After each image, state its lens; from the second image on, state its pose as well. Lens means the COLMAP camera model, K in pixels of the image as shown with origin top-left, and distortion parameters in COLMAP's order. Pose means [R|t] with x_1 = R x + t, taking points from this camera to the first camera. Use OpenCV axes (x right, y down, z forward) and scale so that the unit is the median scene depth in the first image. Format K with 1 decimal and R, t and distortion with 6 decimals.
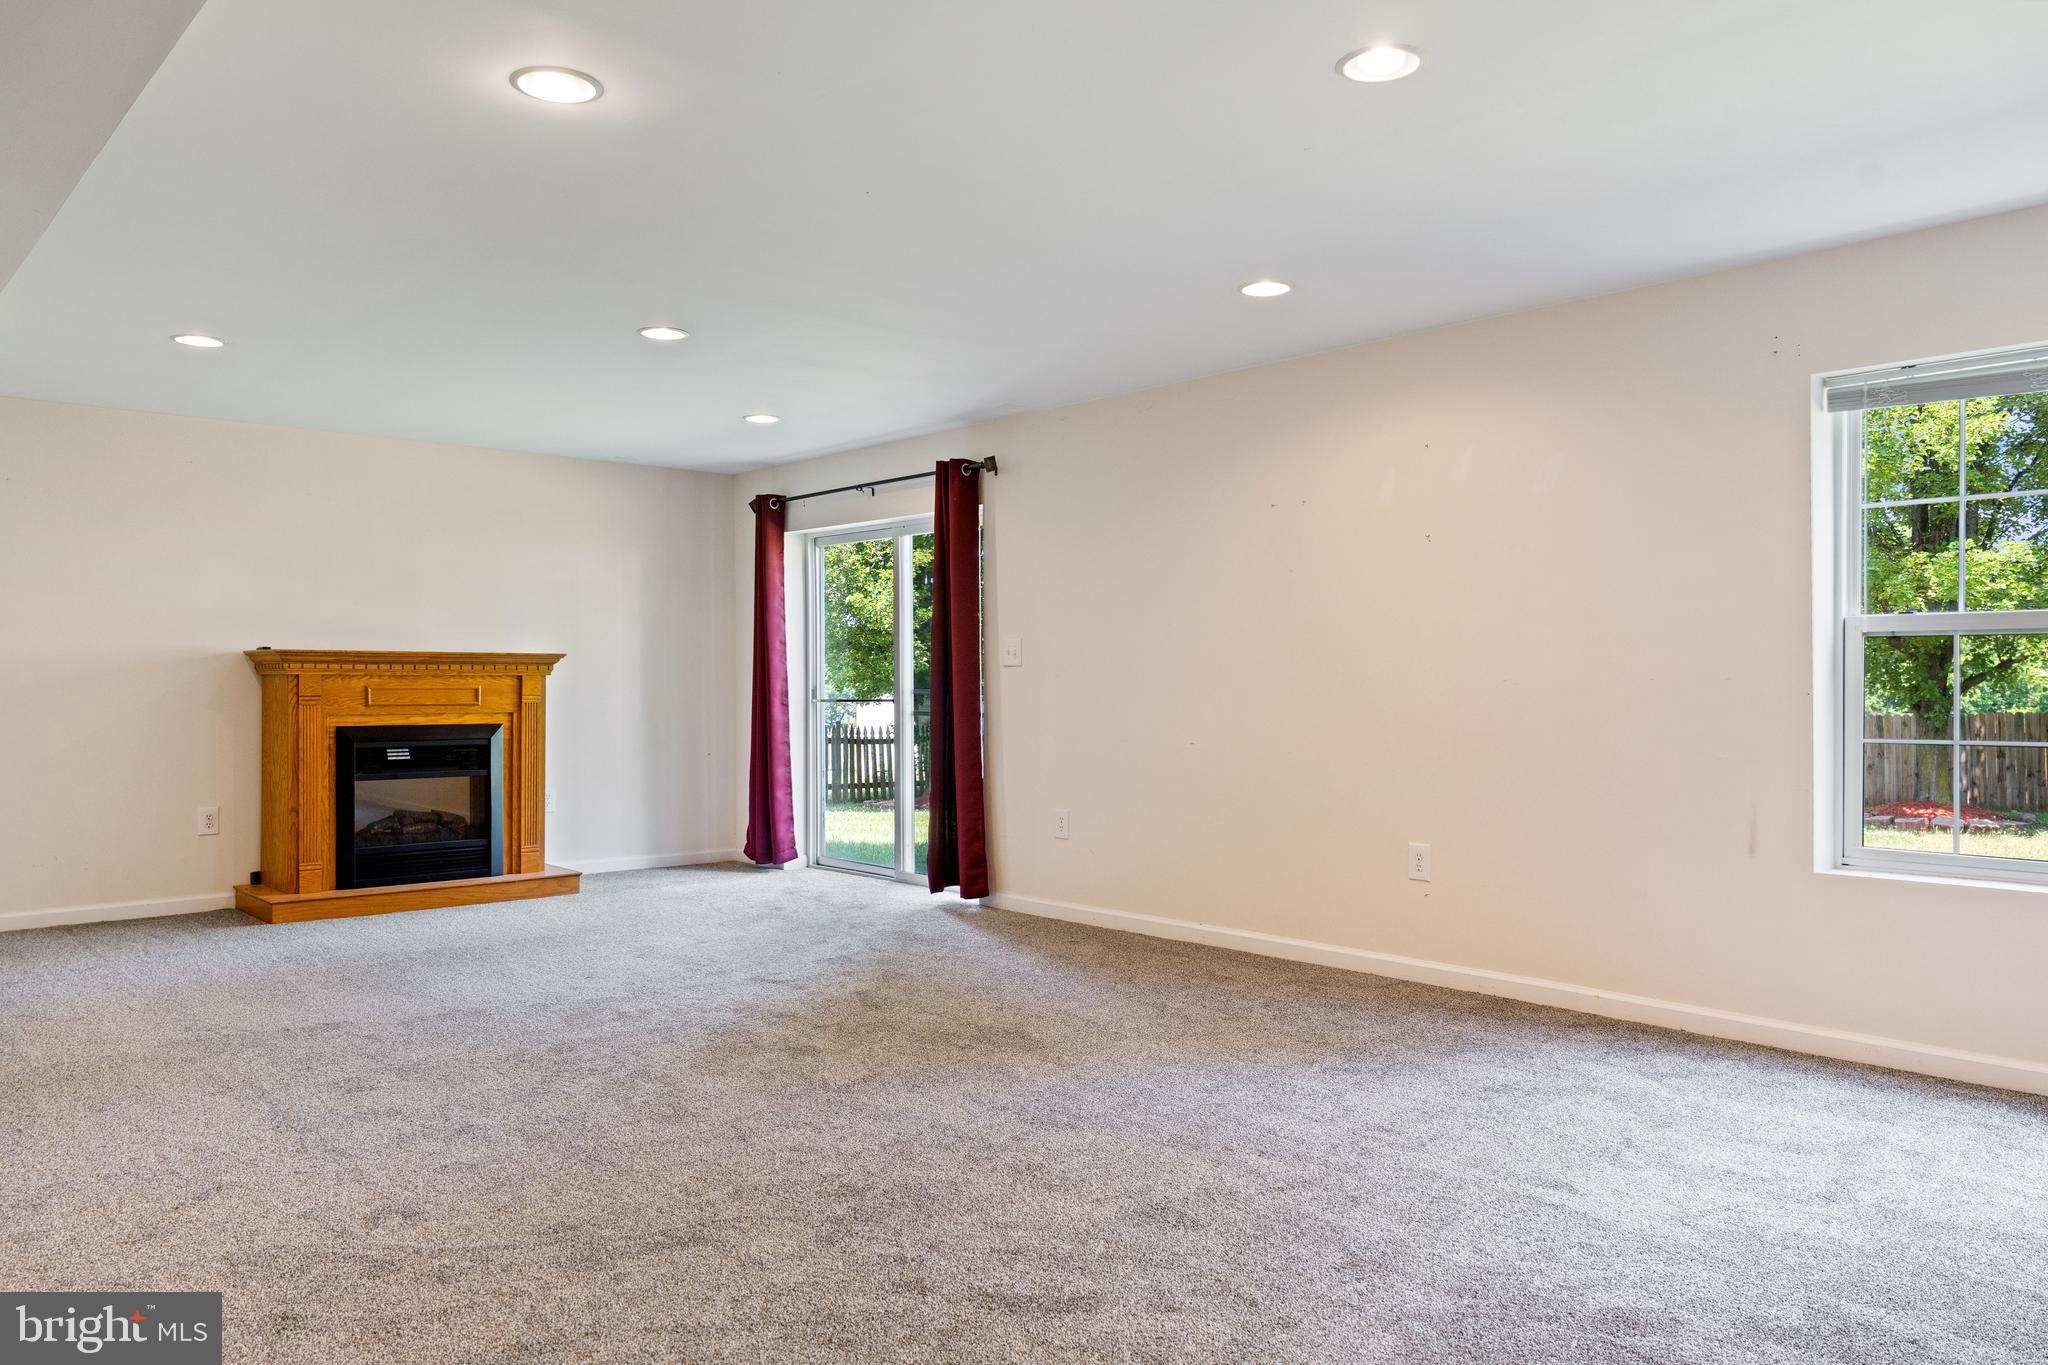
lens RADIAL K [[1362.6, 0, 1017.4], [0, 1362.6, 666.3], [0, 0, 1]] dist [-0.002188, -0.002306]
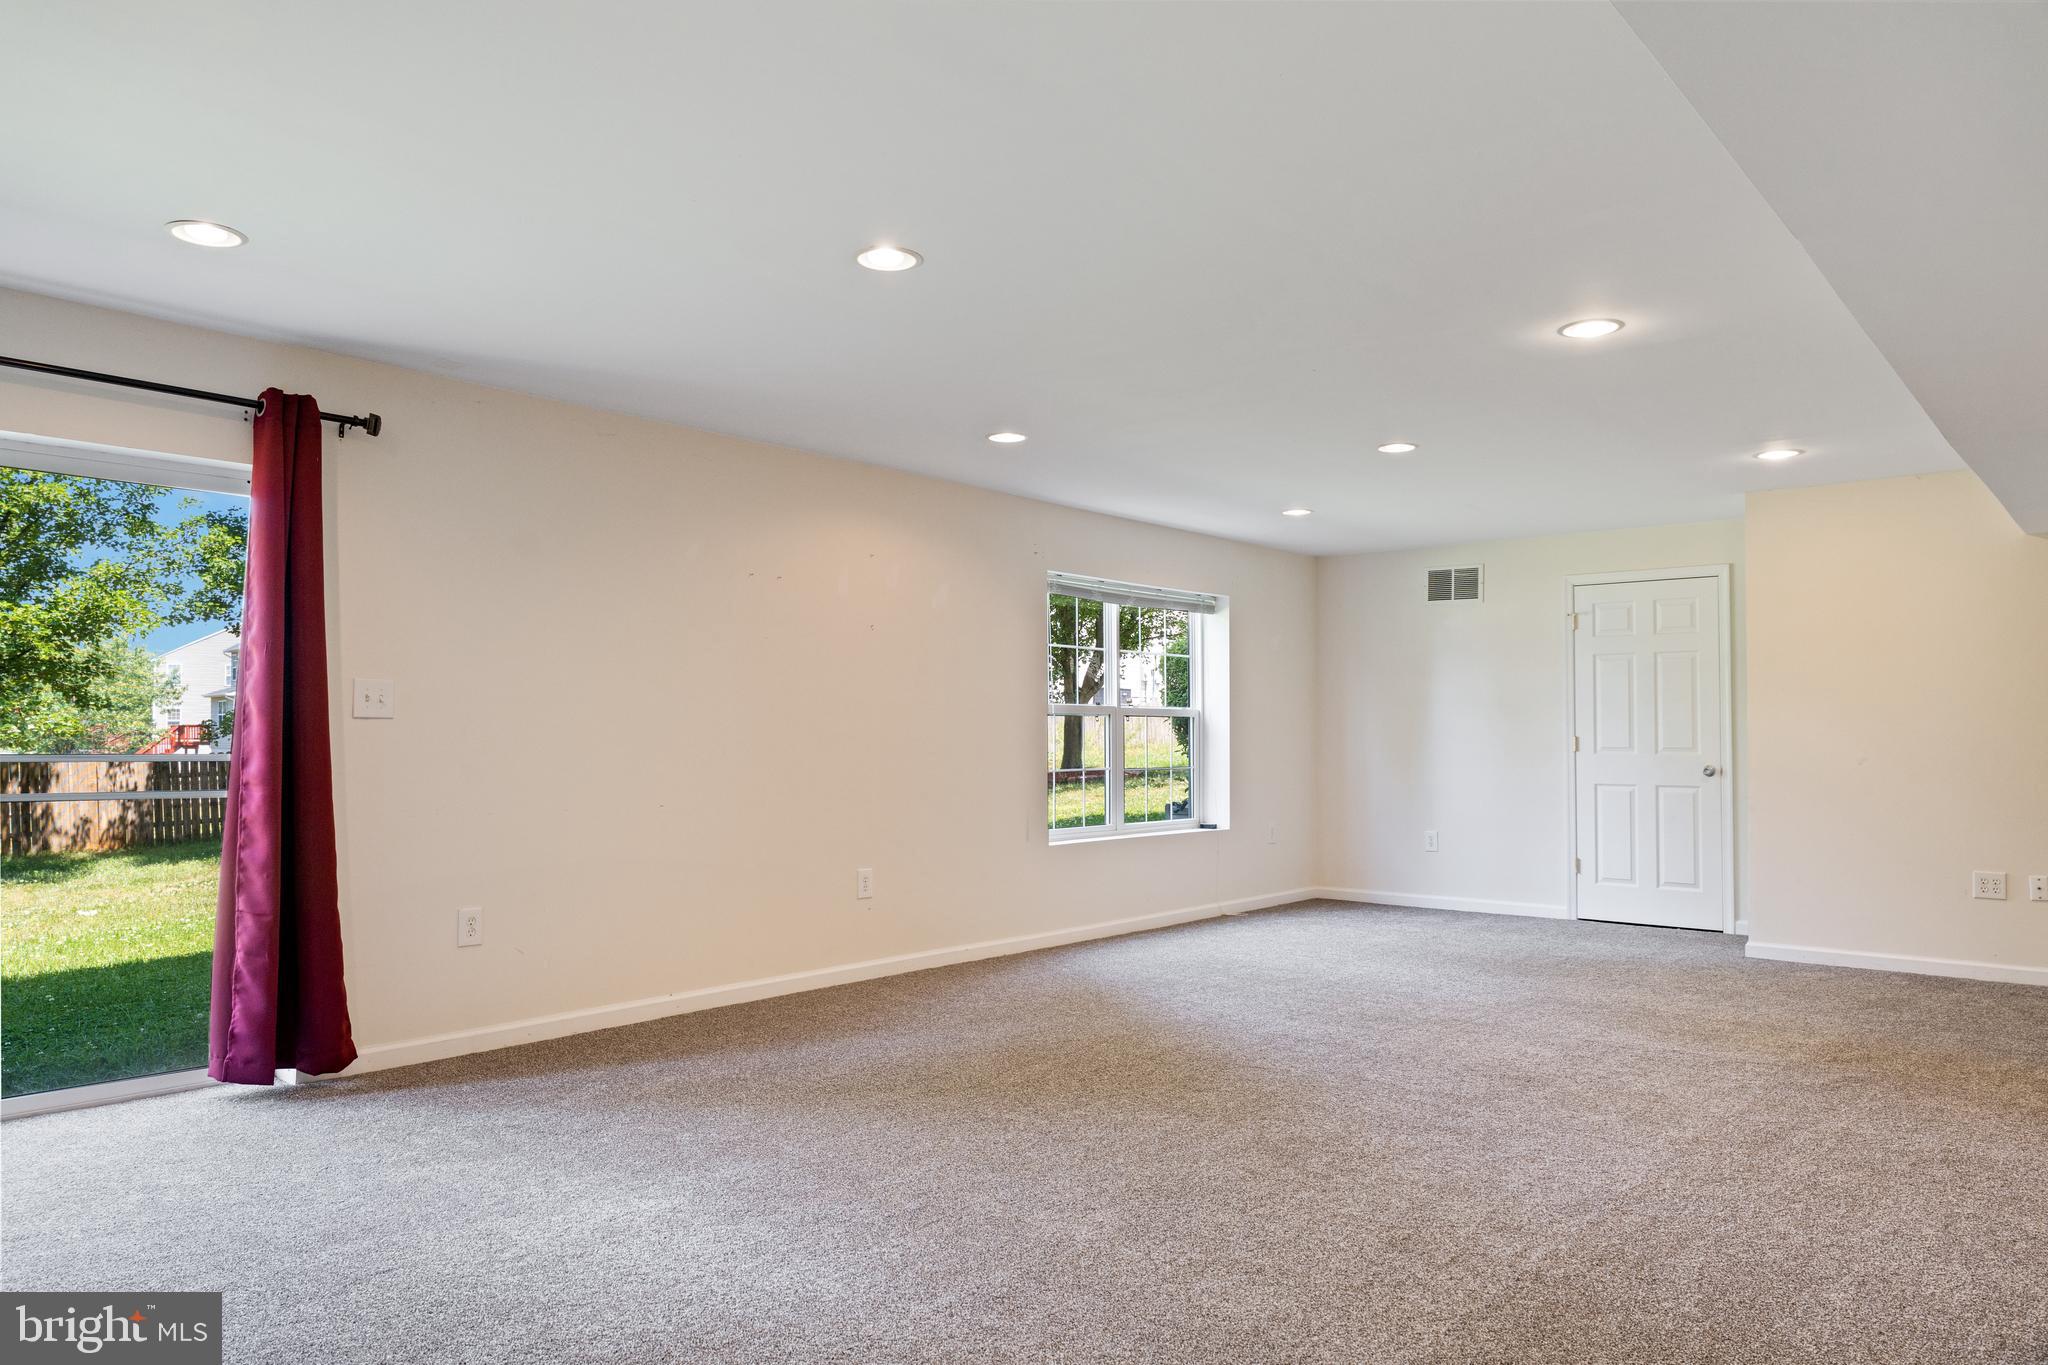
lens RADIAL K [[1362.6, 0, 1017.4], [0, 1362.6, 666.3], [0, 0, 1]] dist [-0.002188, -0.002306]
pose [[-0.088774, 0.049427, 0.994825, -0.798946], [-0.013364, 0.998619, -0.050808, 0.005160], [-0.995962, -0.017806, -0.087991, 0.803200]]
